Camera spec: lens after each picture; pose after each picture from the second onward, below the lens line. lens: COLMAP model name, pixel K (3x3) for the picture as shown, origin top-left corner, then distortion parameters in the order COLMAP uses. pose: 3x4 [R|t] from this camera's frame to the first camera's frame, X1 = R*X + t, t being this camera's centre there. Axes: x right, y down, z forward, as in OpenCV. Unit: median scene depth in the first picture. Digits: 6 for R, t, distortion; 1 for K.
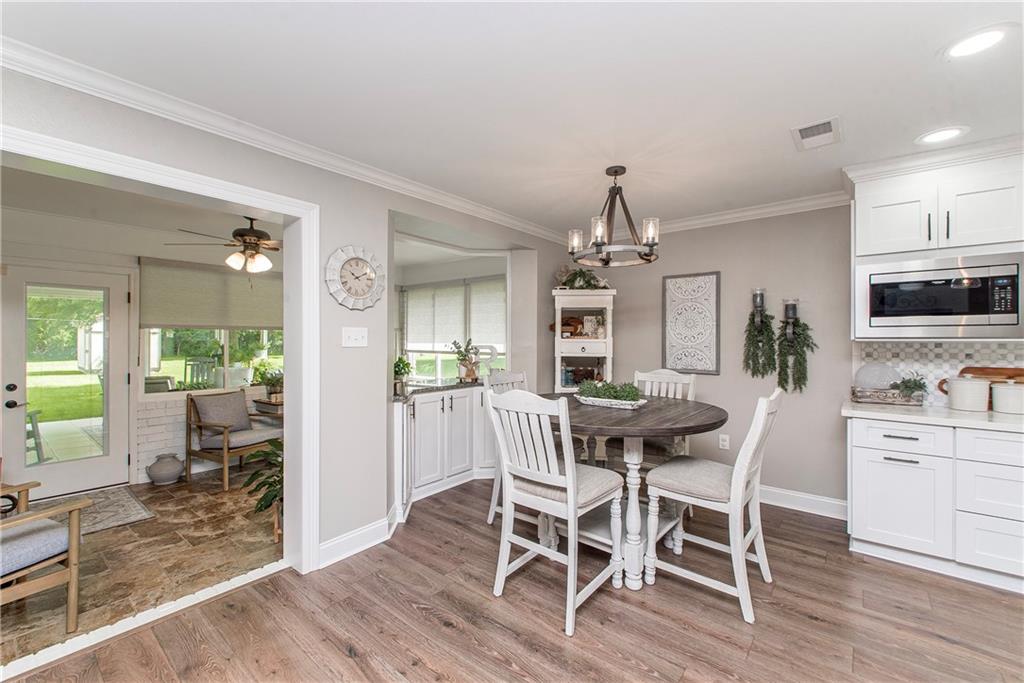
lens RADIAL K [[427.2, 0, 512.0], [0, 427.2, 341.5], [0, 0, 1]] dist [0.001671, -0.000183]
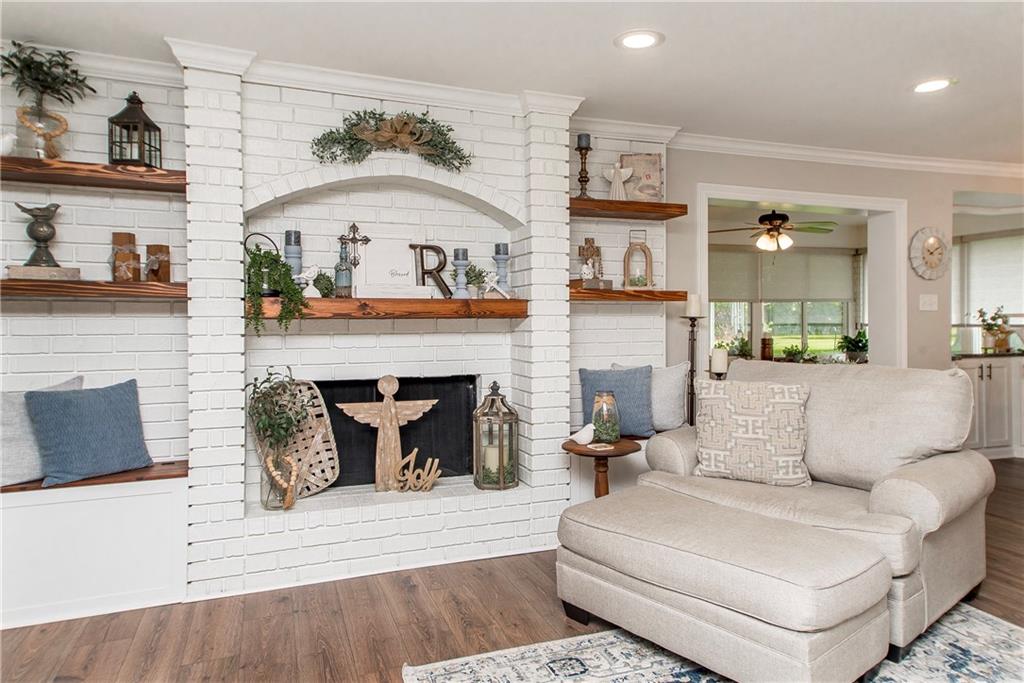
lens RADIAL K [[670.4, 0, 512.9], [0, 670.4, 328.8], [0, 0, 1]] dist [0.053085, 0.000934]
pose [[0.859151, -0.004114, -0.511705, -0.303518], [0.005328, 0.999985, 0.000906, 0.044704], [0.511694, -0.003505, 0.859161, -0.983437]]
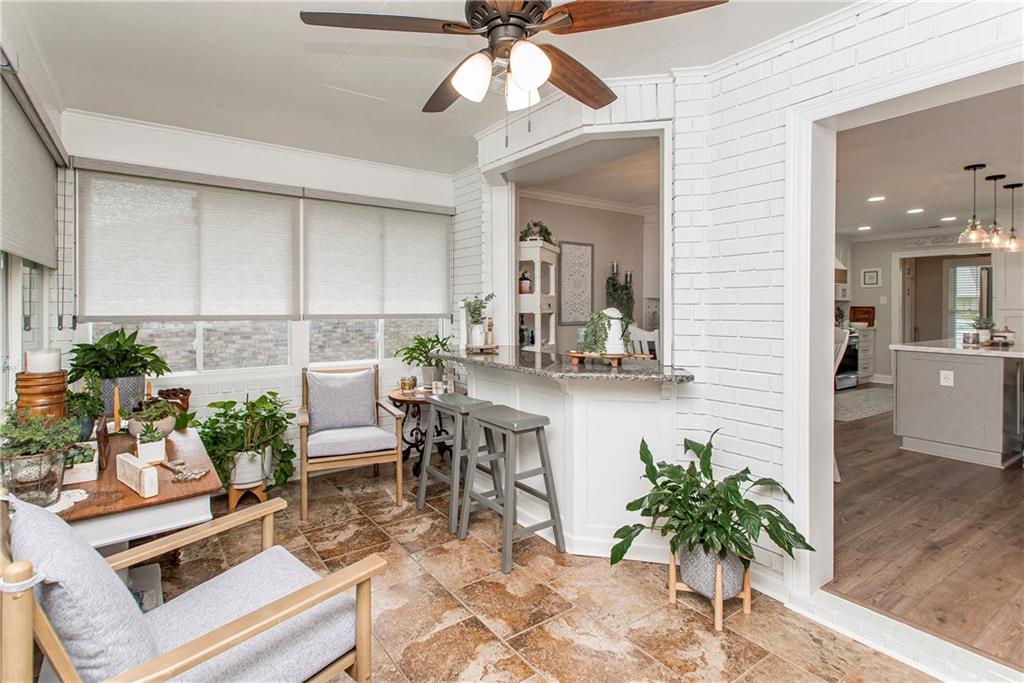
lens RADIAL K [[494.0, 0, 467.0], [0, 494.0, 308.4], [0, 0, 1]] dist [0.017198, -0.000180]
pose [[0.306247, -0.006415, 0.951930, -1.131087], [0.002373, 0.999979, 0.005976, 0.021485], [-0.951949, 0.000429, 0.306256, 0.970197]]
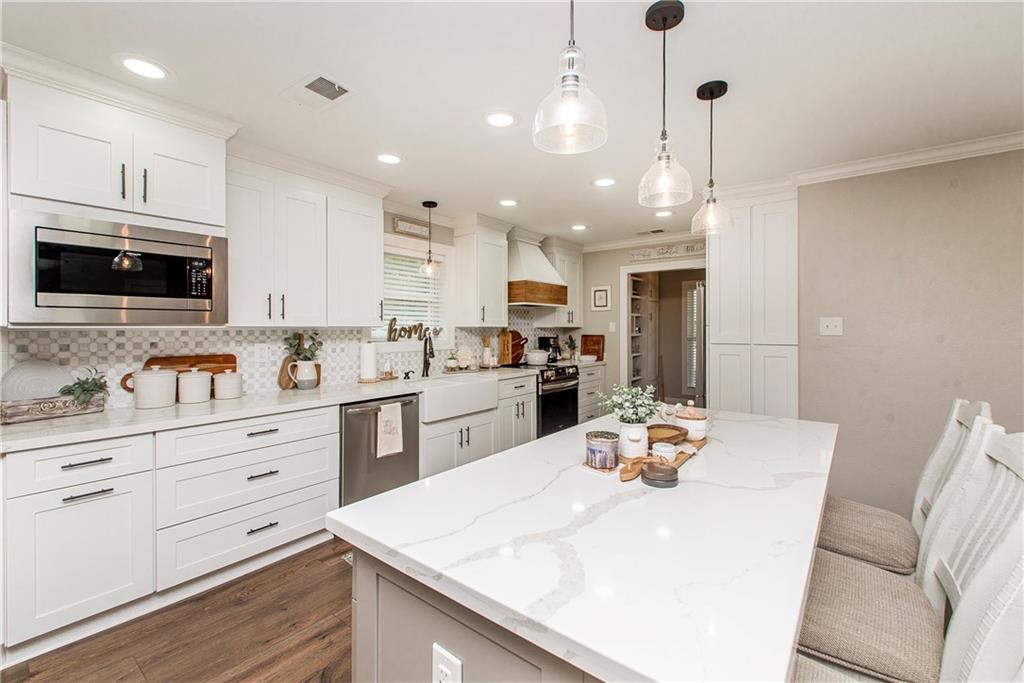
lens RADIAL K [[433.4, 0, 524.5], [0, 433.4, 326.9], [0, 0, 1]] dist [-0.000139, -0.000748]
pose [[-0.036613, -0.000245, 0.999329, 0.116291], [0.005116, 0.999987, 0.000432, -0.000038], [-0.999316, 0.005128, -0.036612, 0.214543]]
